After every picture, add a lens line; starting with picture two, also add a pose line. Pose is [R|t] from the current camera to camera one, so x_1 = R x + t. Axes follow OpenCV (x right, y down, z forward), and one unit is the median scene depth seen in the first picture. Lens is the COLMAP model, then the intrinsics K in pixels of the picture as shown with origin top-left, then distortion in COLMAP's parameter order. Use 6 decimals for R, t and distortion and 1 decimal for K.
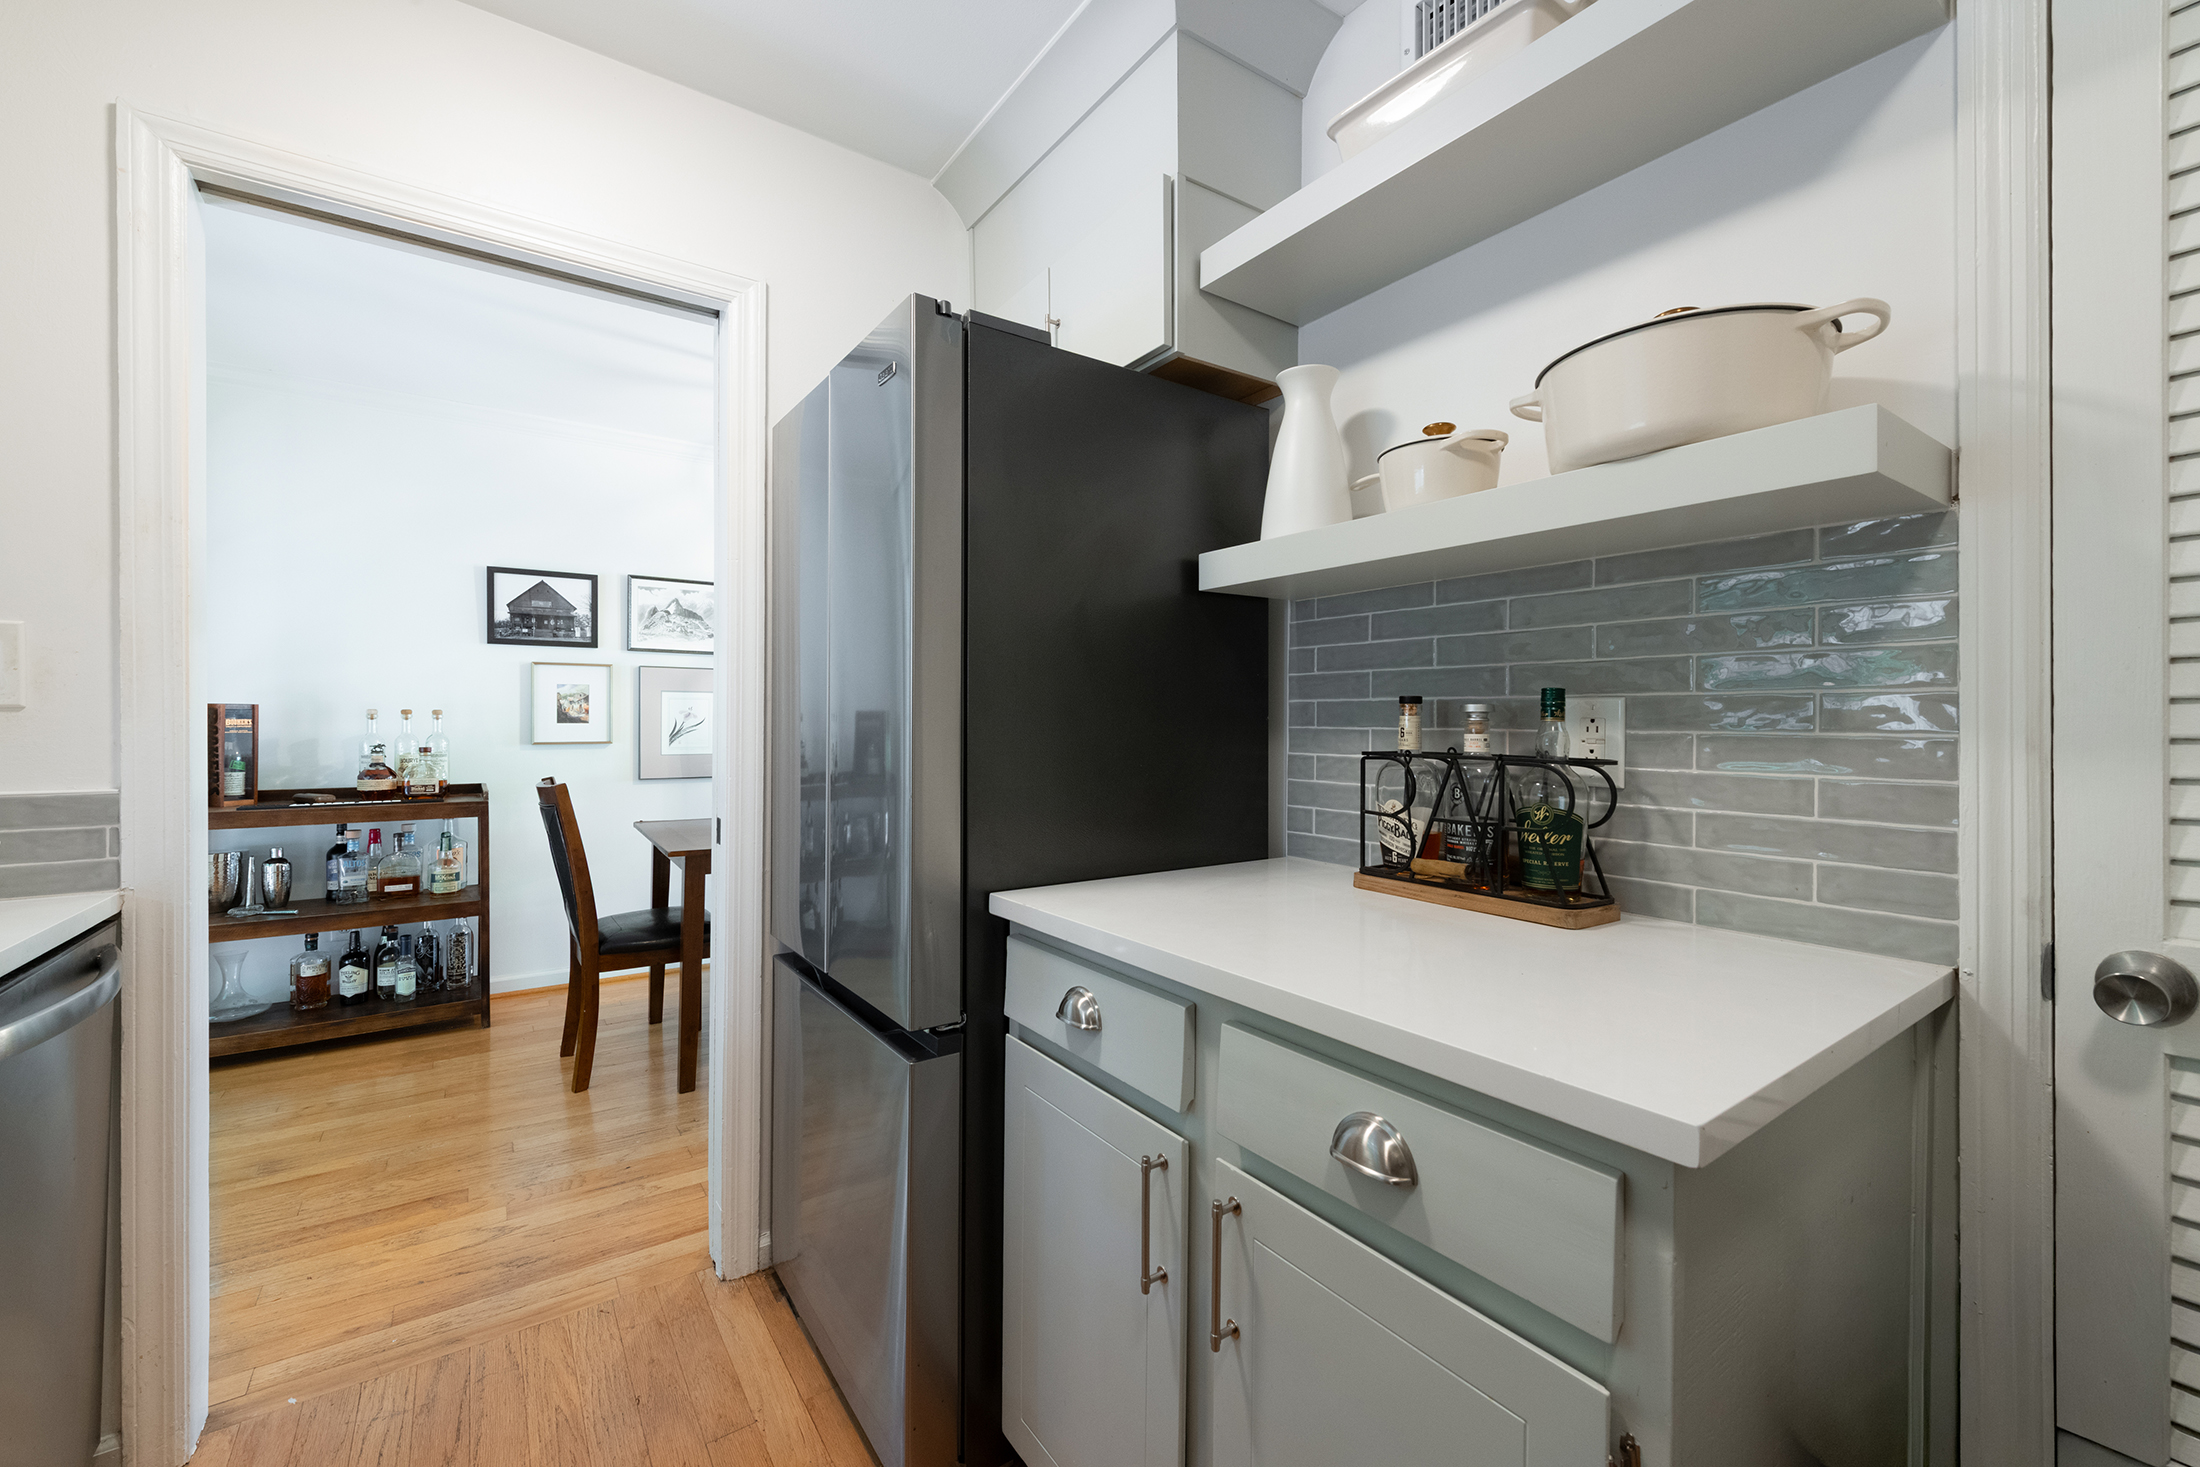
lens RADIAL K [[899.4, 0, 1109.2], [0, 899.4, 724.0], [0, 0, 1]] dist [0.002646, -0.000065]
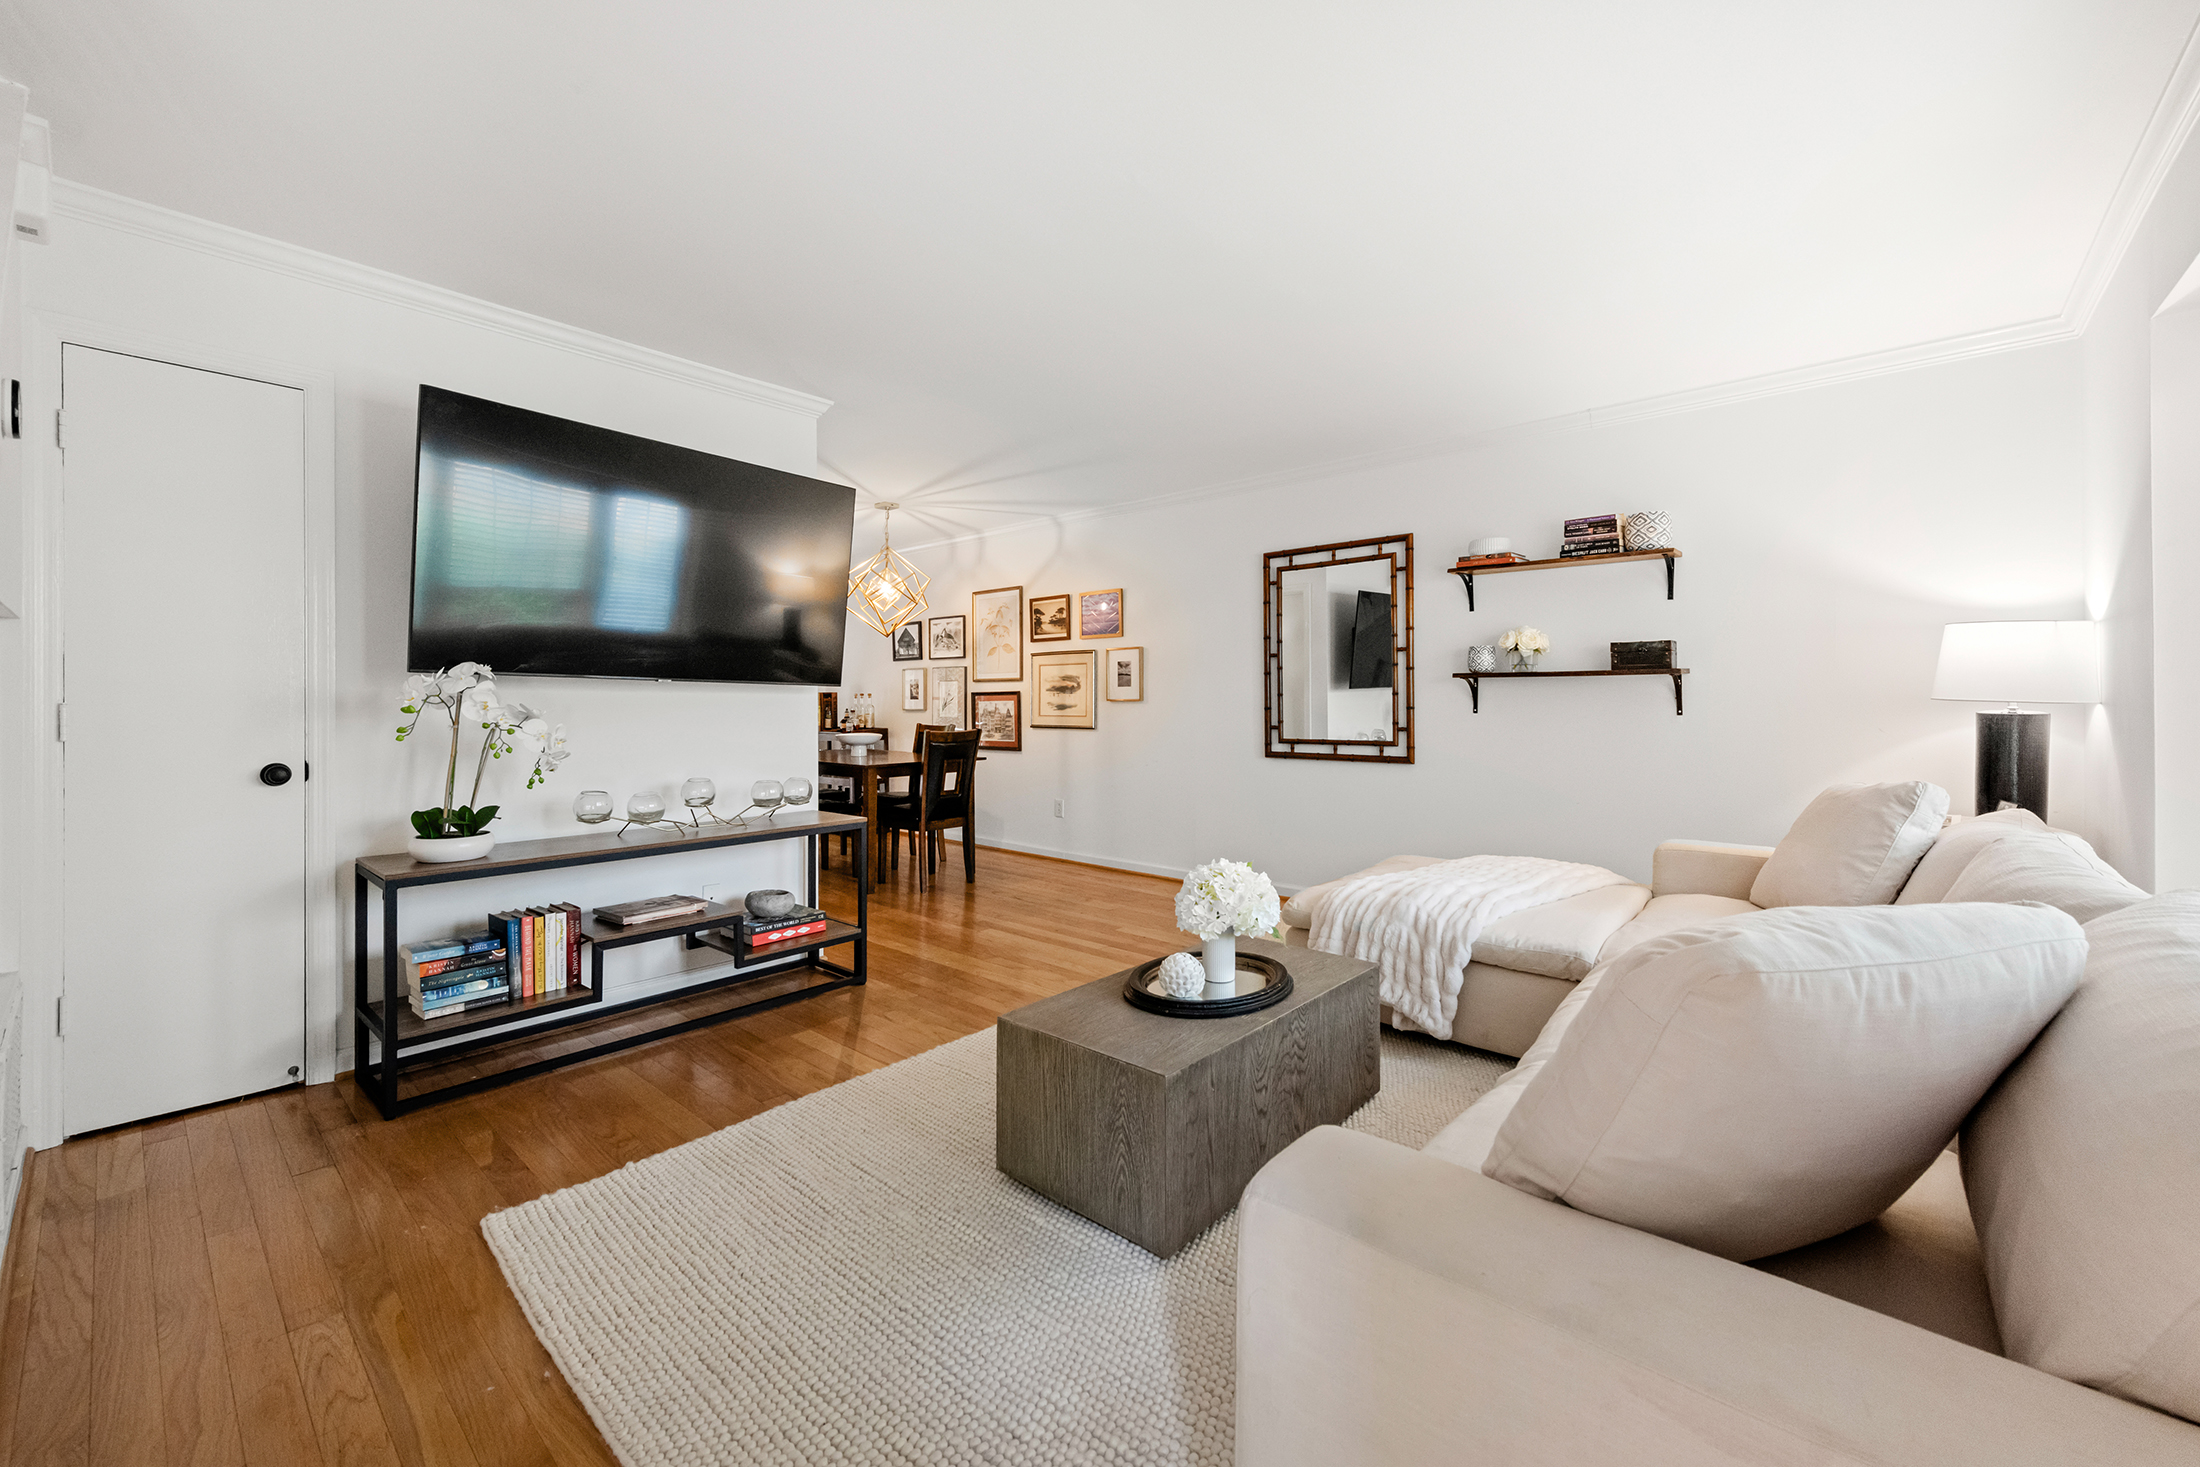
lens RADIAL K [[875.6, 0, 1095.5], [0, 875.6, 699.9], [0, 0, 1]] dist [-0.004654, -0.000380]
pose [[0.222023, -0.000383, -0.975041, 1.321652], [0.003635, 0.999993, 0.000434, 0.000773], [0.975035, -0.003641, 0.222023, 0.962436]]
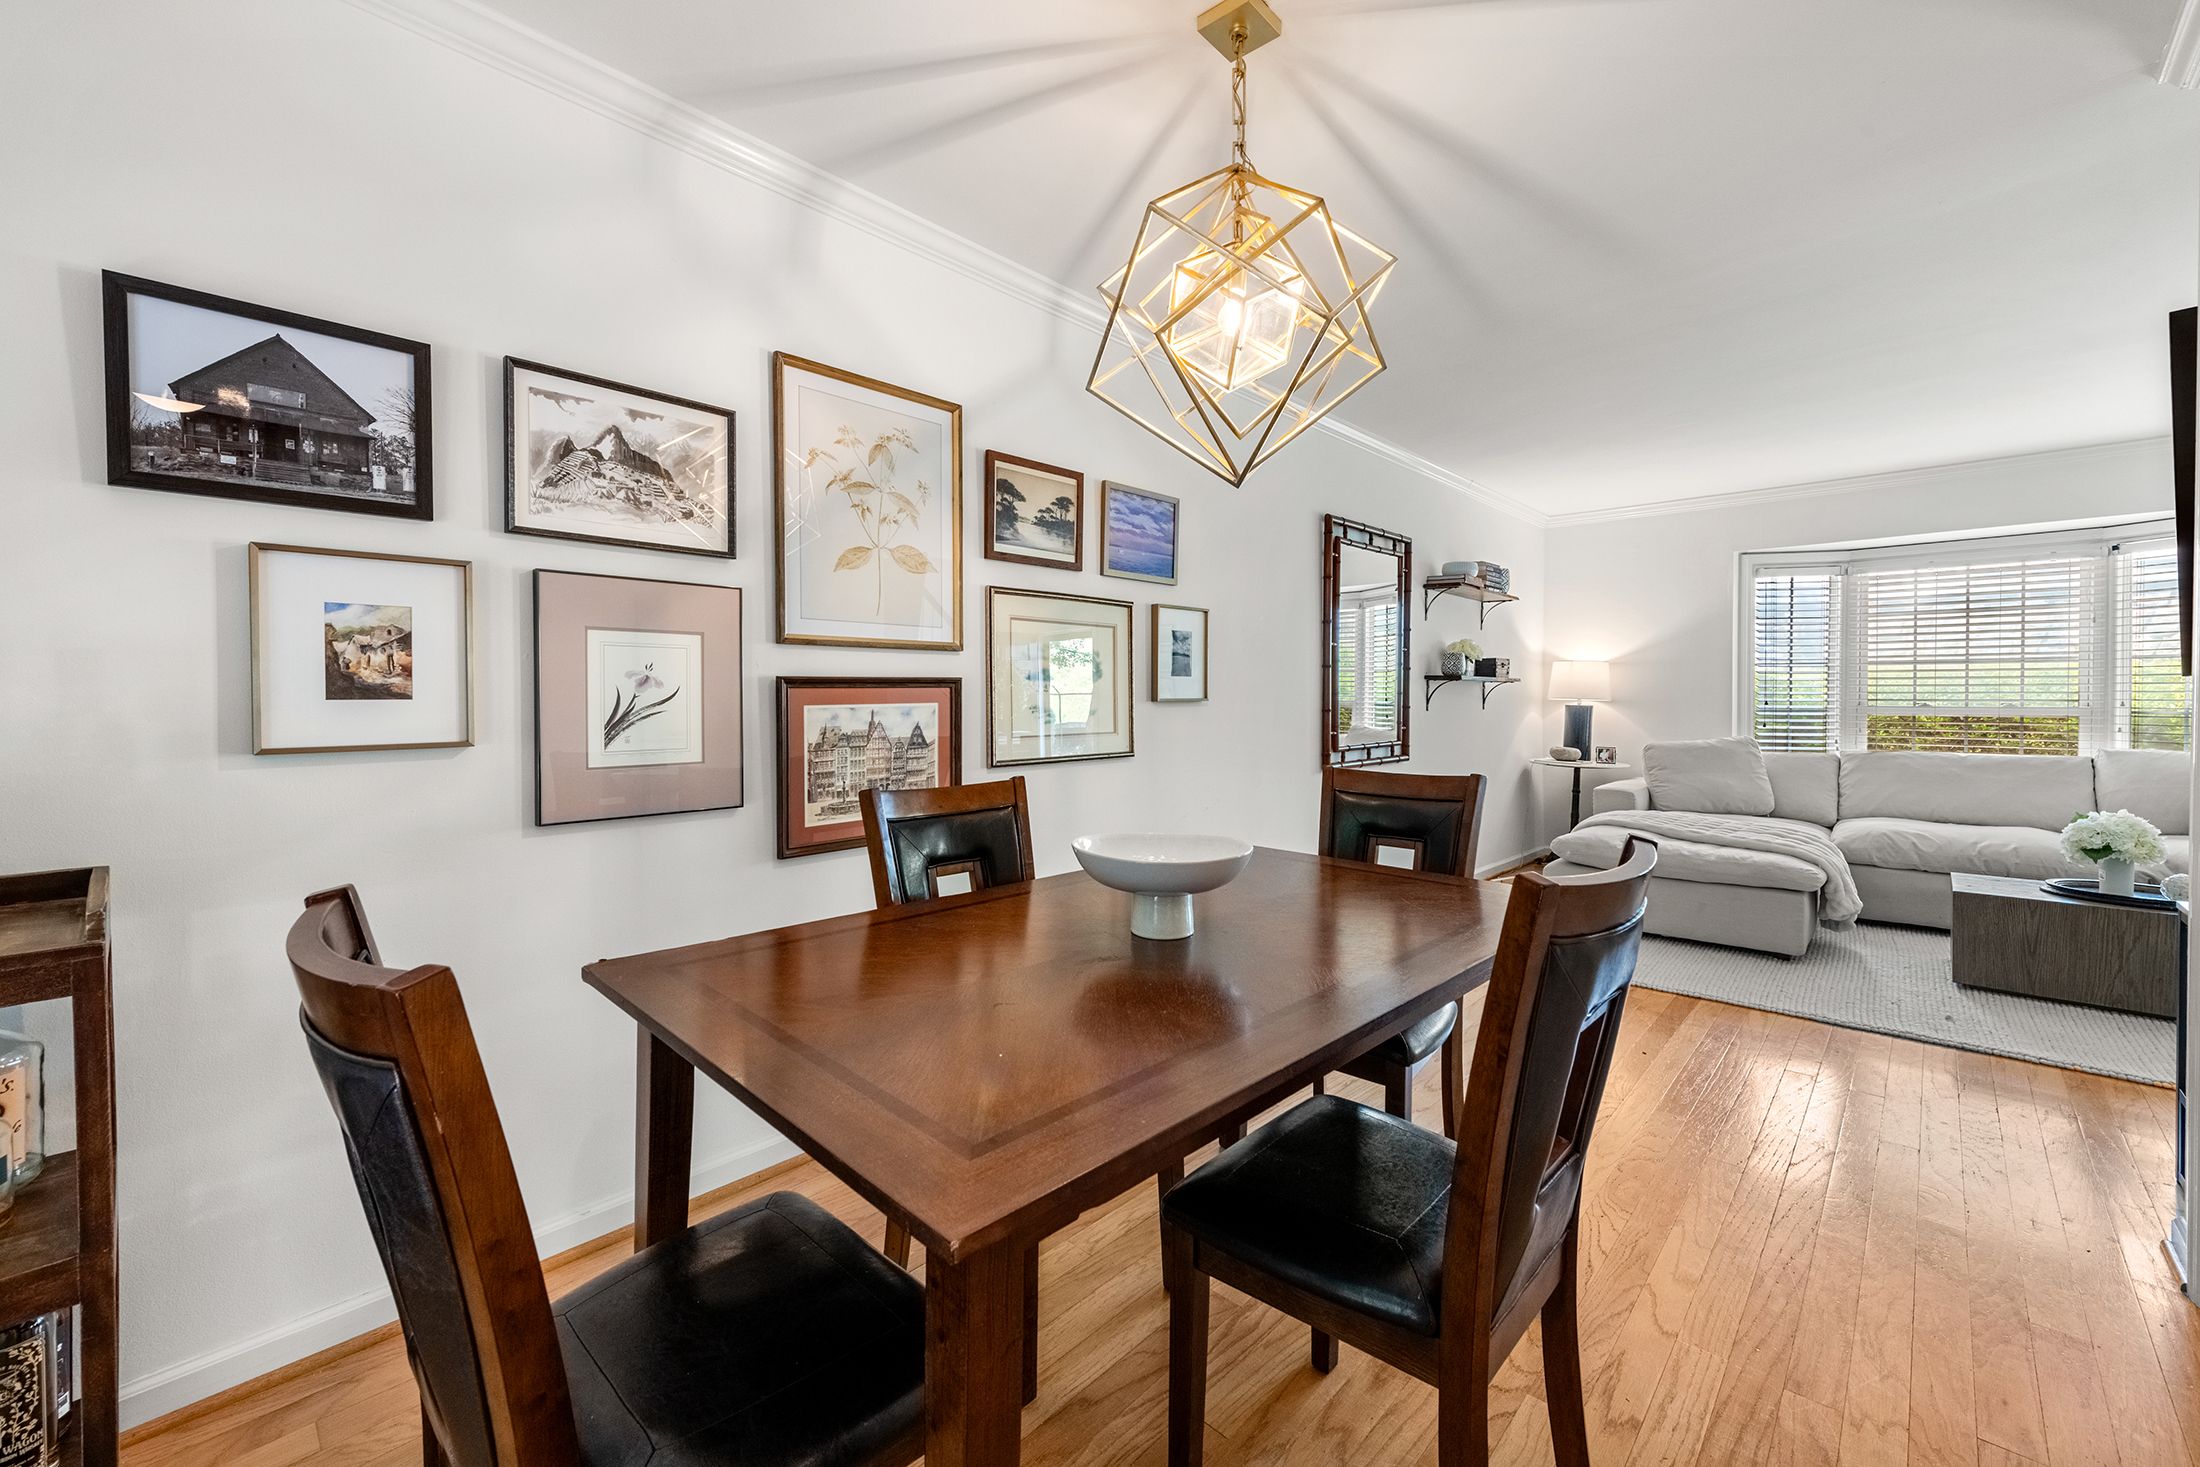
lens RADIAL K [[875.6, 0, 1103.8], [0, 875.6, 715.0], [0, 0, 1]] dist [-0.004654, -0.000380]
pose [[0.978582, -0.007003, 0.205737, -0.350428], [0.002888, 0.999790, 0.020294, -0.000957], [-0.205836, -0.019265, 0.978397, 0.542155]]
